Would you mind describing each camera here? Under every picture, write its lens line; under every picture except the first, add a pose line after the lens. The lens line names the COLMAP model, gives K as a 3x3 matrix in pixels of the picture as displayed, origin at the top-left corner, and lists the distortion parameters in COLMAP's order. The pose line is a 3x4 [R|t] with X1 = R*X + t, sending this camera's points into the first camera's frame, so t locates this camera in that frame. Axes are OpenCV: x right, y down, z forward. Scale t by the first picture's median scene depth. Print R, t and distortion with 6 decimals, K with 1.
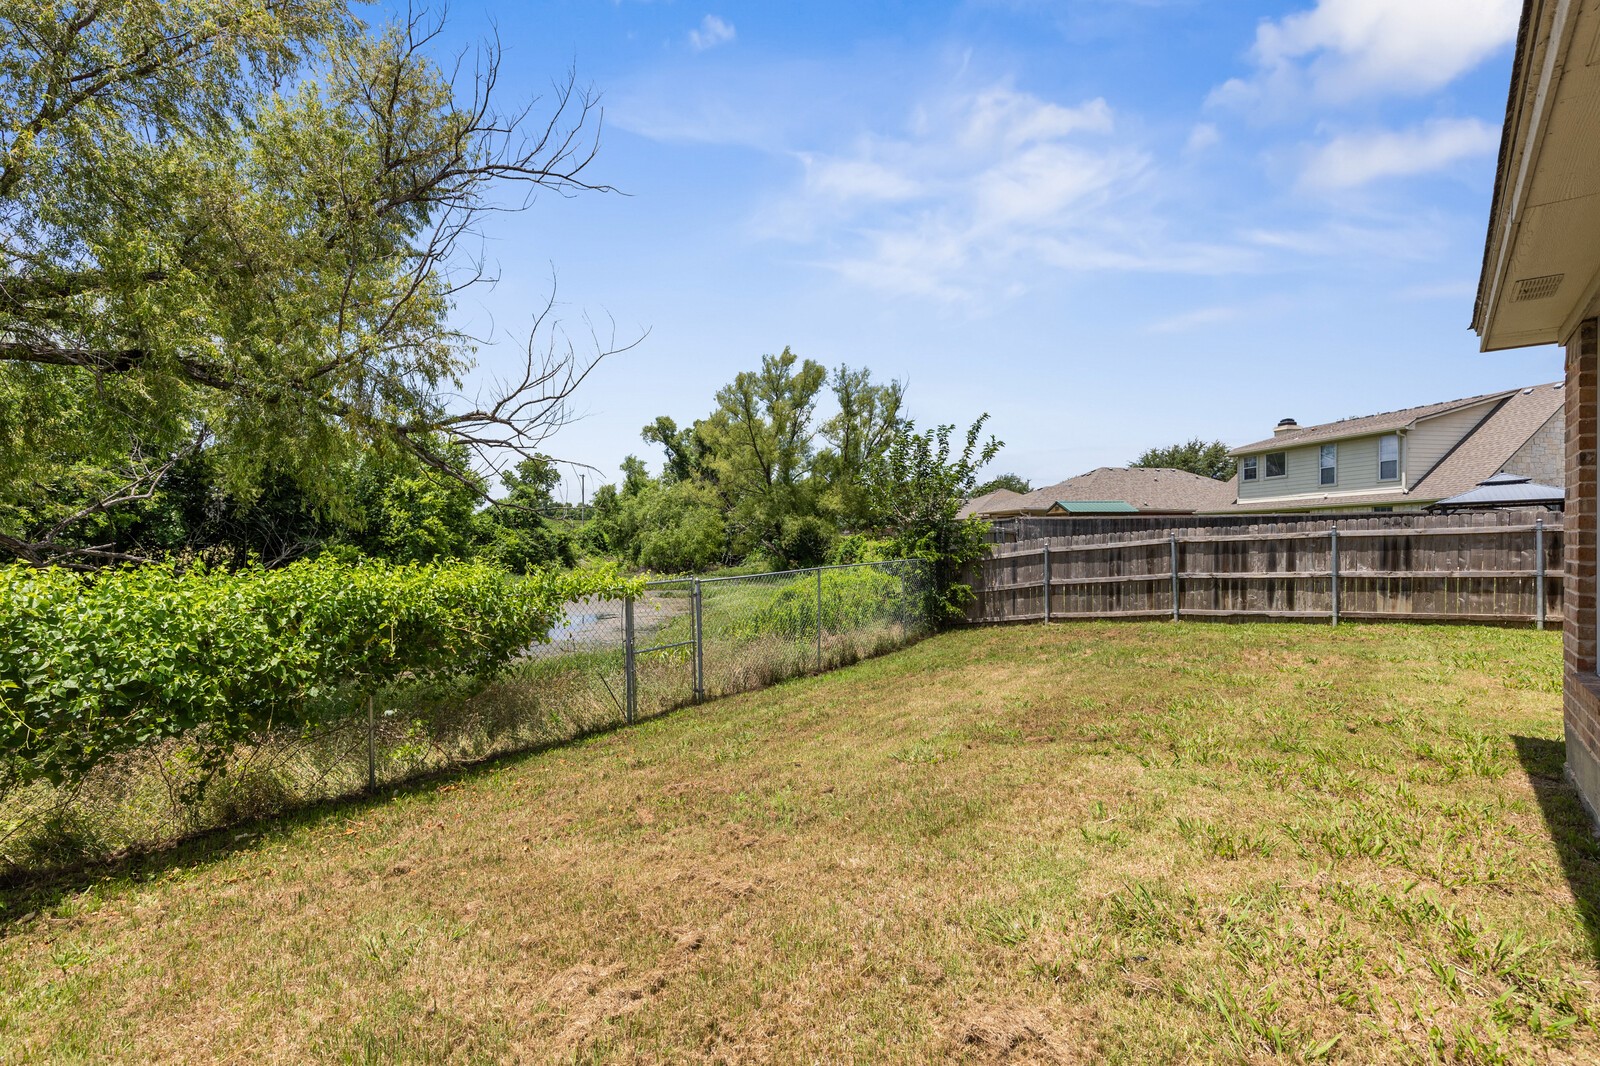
lens RADIAL K [[723.4, 0, 794.8], [0, 723.4, 536.5], [0, 0, 1]] dist [0.006268, -0.001363]
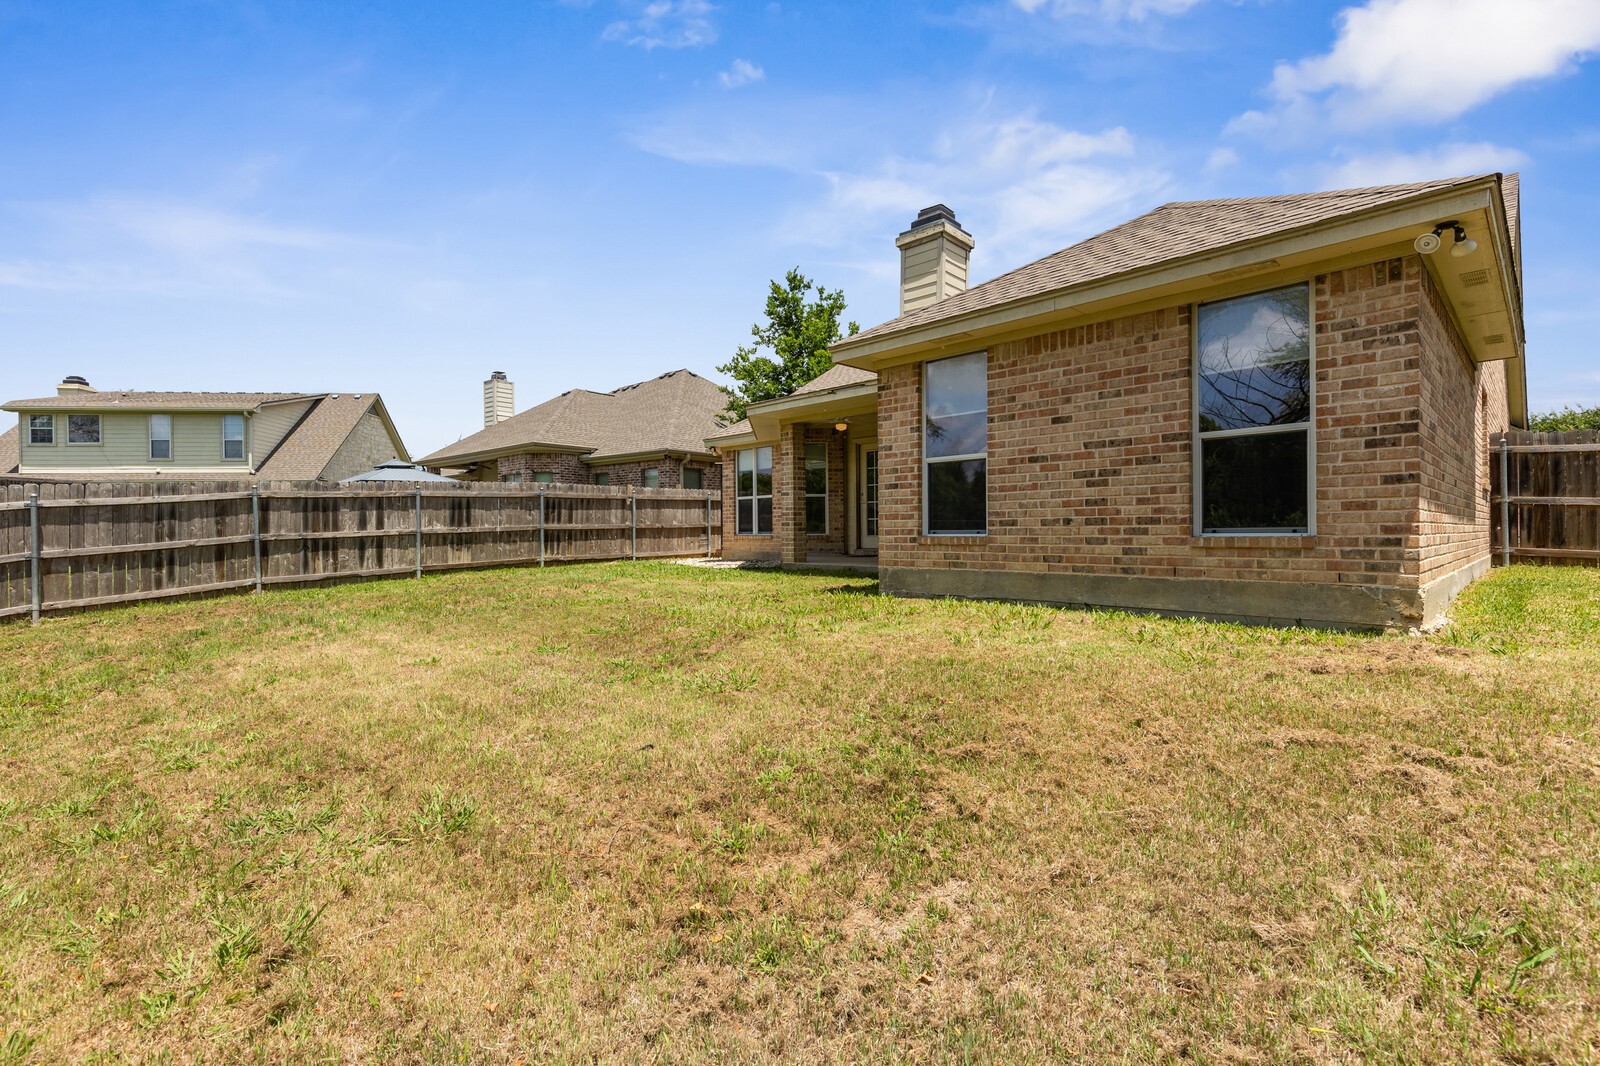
lens RADIAL K [[723.4, 0, 794.9], [0, 723.4, 529.7], [0, 0, 1]] dist [0.006268, -0.001363]
pose [[0.083530, 0.002493, 0.996502, -0.257482], [0.000057, 0.999997, -0.002506, 0.048624], [-0.996505, 0.000266, 0.083530, 0.325301]]
